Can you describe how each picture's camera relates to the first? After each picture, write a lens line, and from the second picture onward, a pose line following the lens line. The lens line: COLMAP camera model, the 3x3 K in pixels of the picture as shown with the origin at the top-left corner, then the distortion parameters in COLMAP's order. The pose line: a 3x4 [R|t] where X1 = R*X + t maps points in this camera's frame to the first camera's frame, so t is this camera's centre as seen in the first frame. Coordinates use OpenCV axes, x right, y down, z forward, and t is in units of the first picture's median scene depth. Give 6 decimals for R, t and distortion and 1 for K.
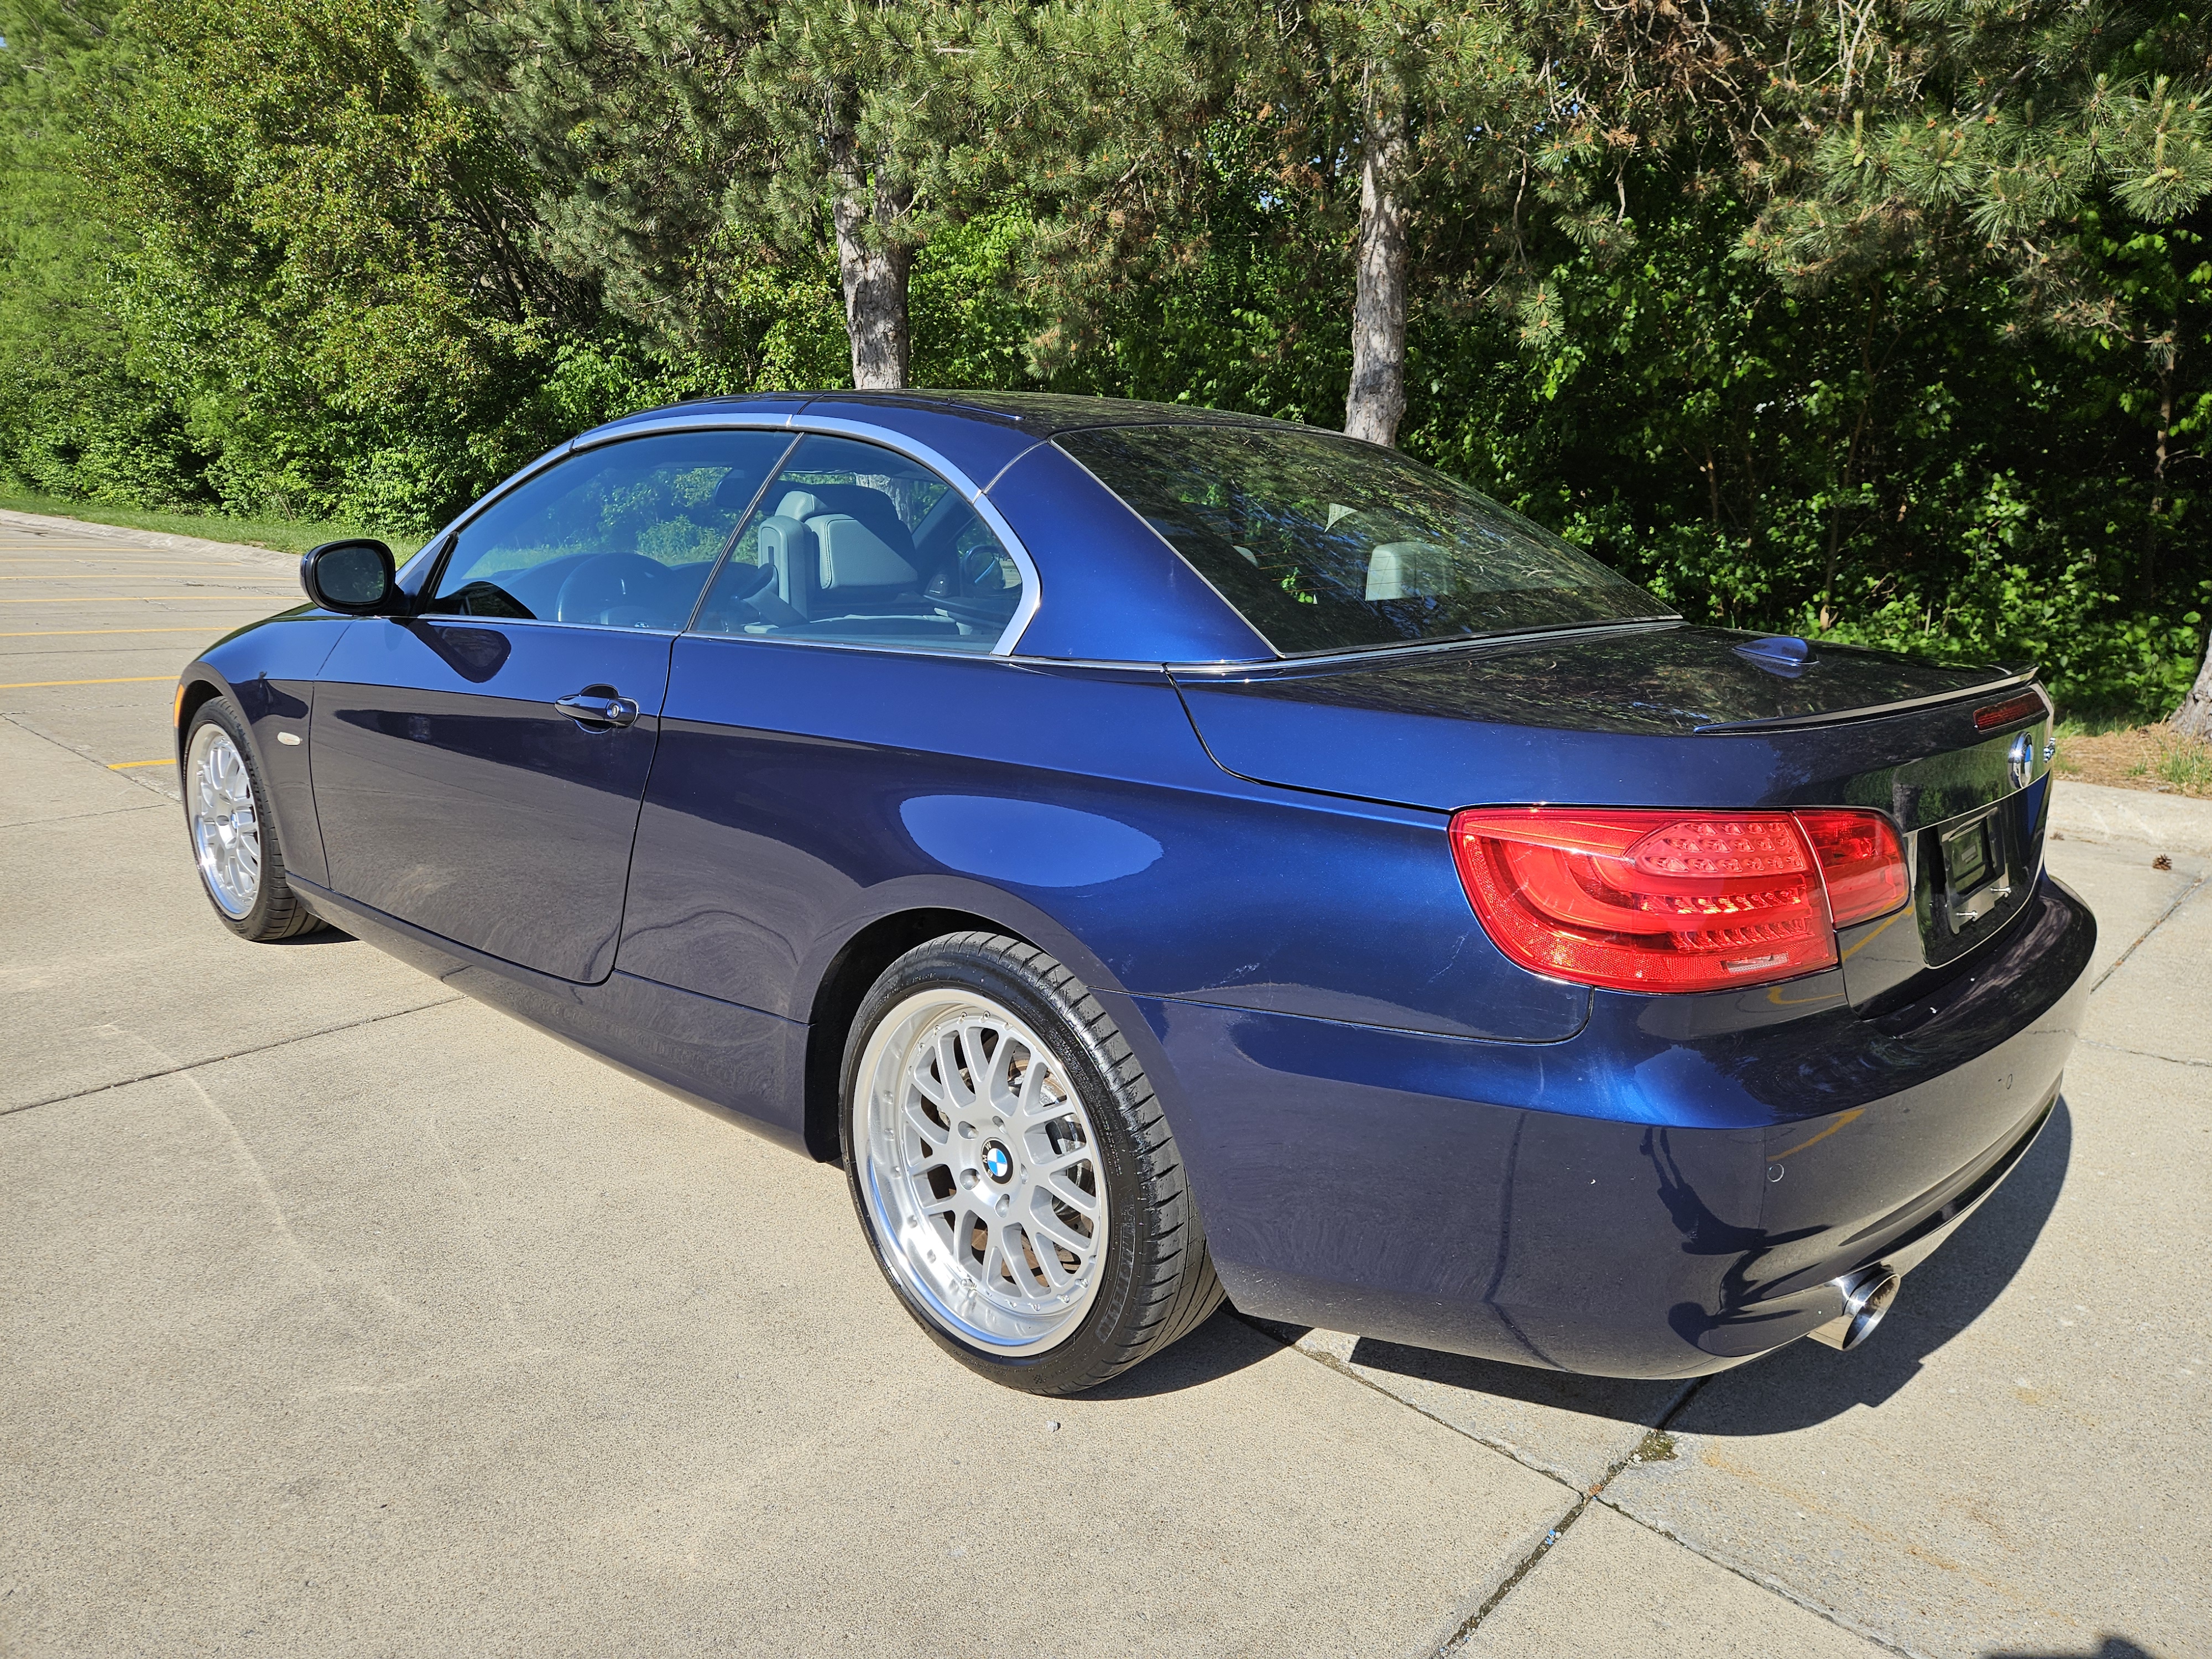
lens RADIAL K [[1484.8, 0, 1112.5], [0, 1484.8, 856.5], [0, 0, 1]] dist [0.051869, -0.039493]
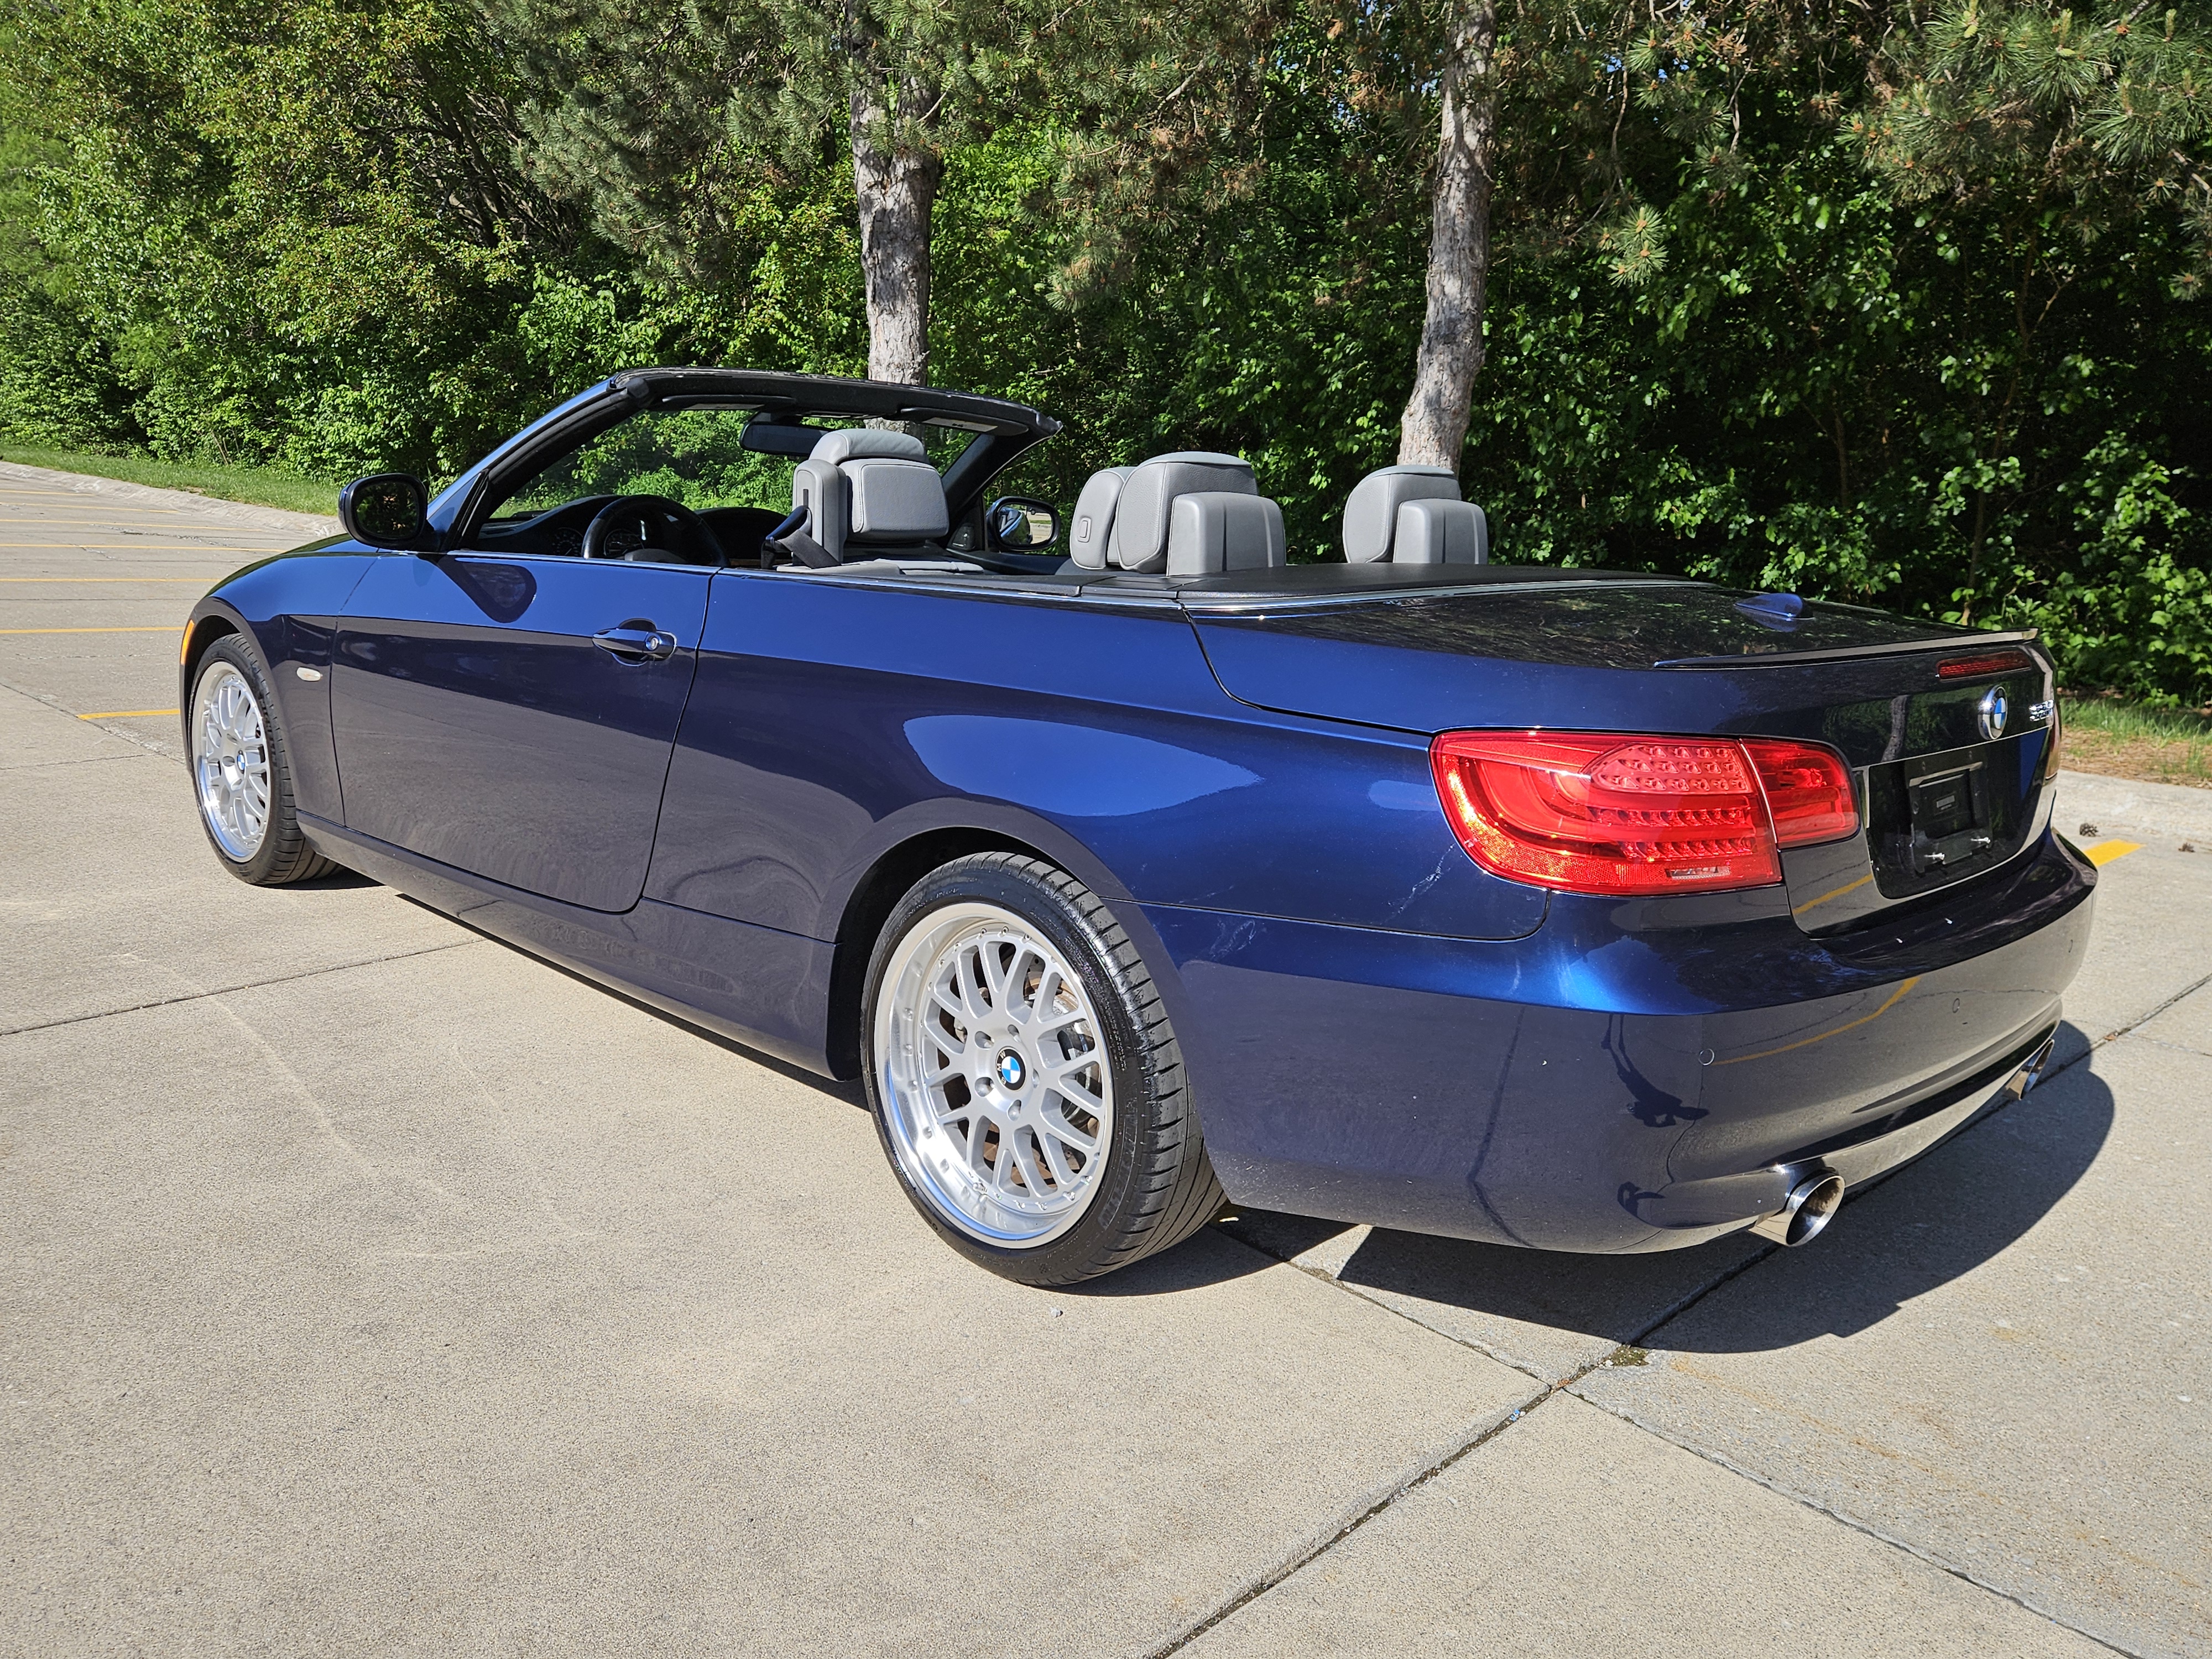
lens RADIAL K [[1789.0, 0, 1095.8], [0, 1789.0, 851.9], [0, 0, 1]] dist [0.056724, -0.062639]
pose [[0.999187, 0.026506, -0.030376, 0.013012], [-0.027115, 0.999436, -0.019805, 0.054735], [0.029834, 0.020612, 0.999342, -0.201155]]
